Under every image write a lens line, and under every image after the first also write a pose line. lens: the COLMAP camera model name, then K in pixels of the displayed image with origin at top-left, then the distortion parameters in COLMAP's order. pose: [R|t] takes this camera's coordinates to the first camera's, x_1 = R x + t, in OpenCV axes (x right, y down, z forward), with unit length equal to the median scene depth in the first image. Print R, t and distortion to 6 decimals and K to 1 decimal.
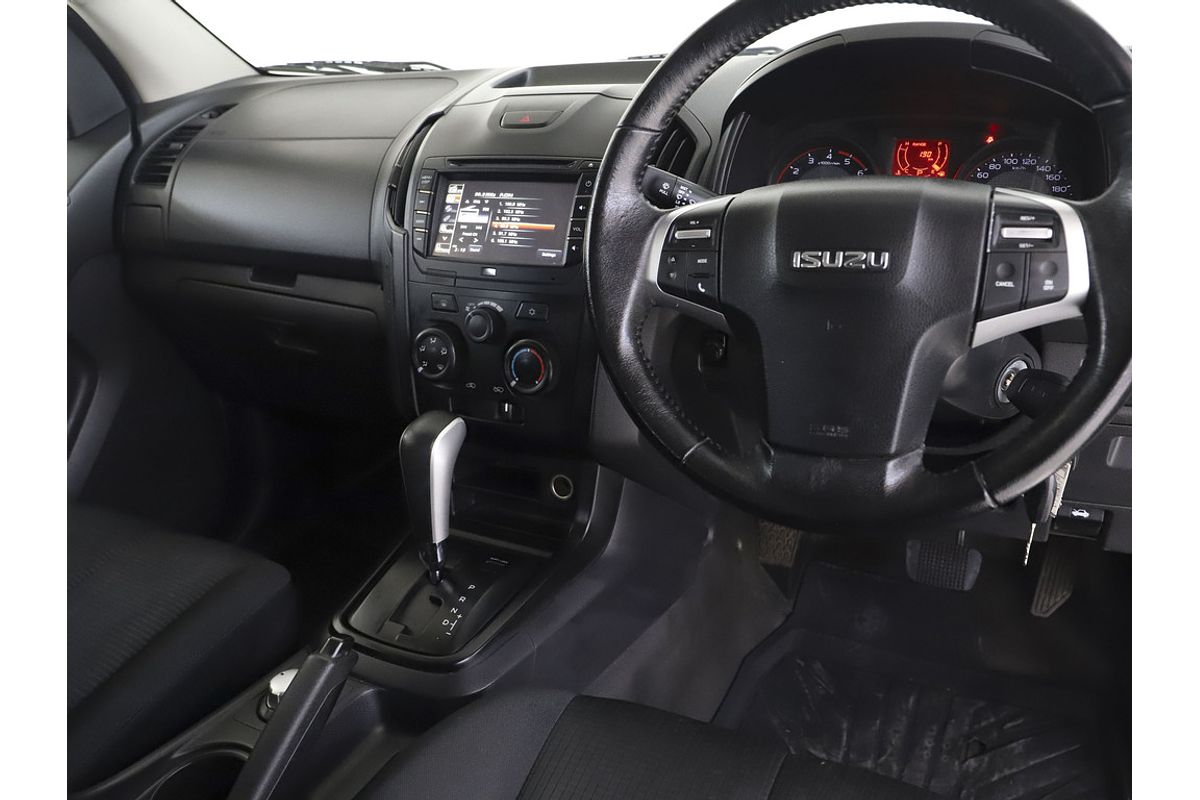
lens RADIAL K [[973.7, 0, 600.0], [0, 973.7, 400.0], [0, 0, 1]] dist [-0.000161, 0.000538]
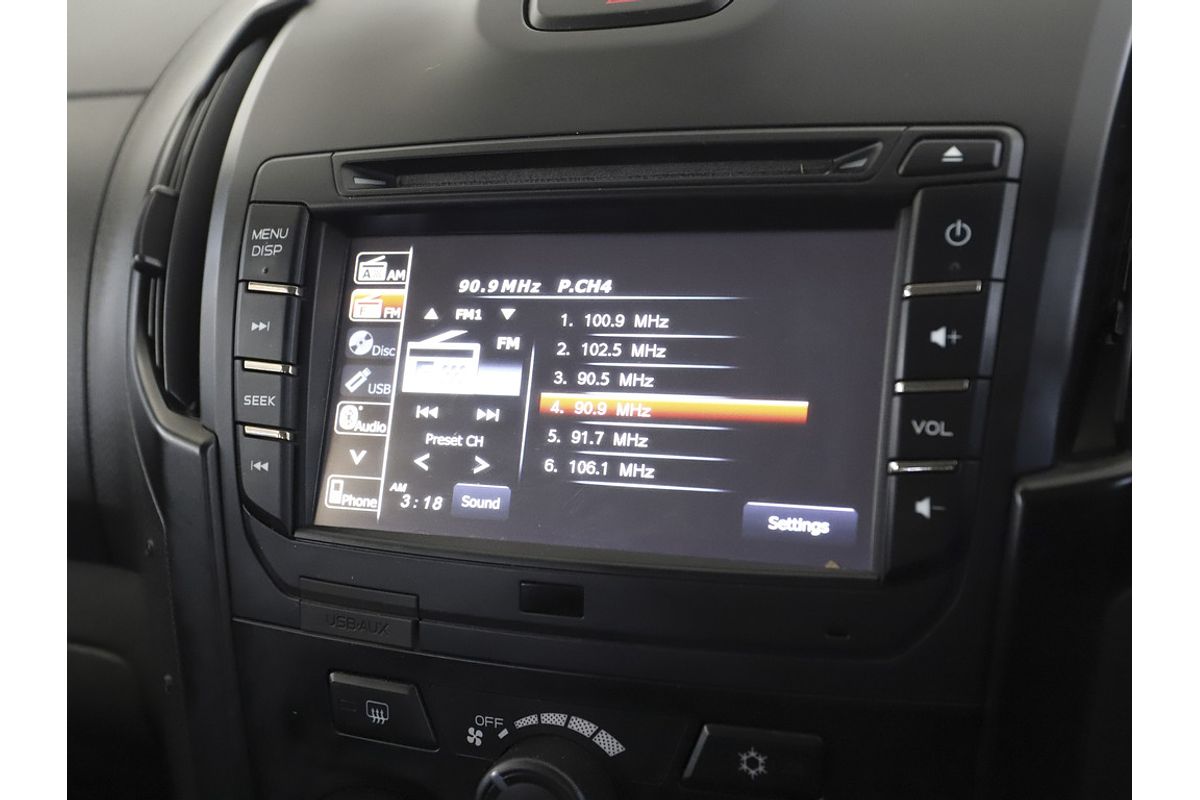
lens RADIAL K [[1504.2, 0, 600.0], [0, 1504.2, 400.0], [0, 0, 1]] dist [0.022177, 0.019404]
pose [[0.995153, -0.086149, 0.047427, -0.112375], [0.087417, 0.995849, -0.025343, -0.166824], [-0.045047, 0.029366, 0.998553, 0.588194]]
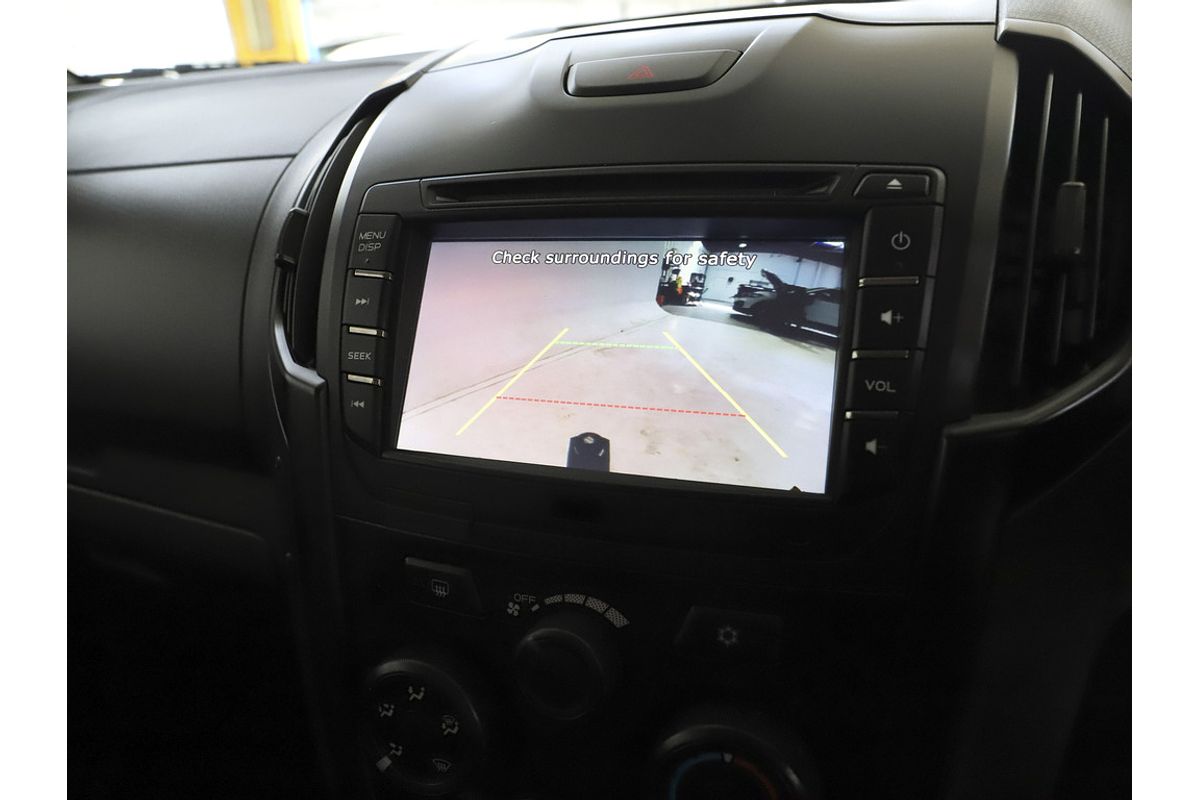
lens RADIAL K [[833.2, 0, 600.0], [0, 833.2, 400.0], [0, 0, 1]] dist [-0.114736, -0.000217]
pose [[0.992556, -0.050185, 0.110973, -0.132069], [0.052600, 0.998436, -0.018942, -0.158149], [-0.109849, 0.024638, 0.993643, 0.692059]]
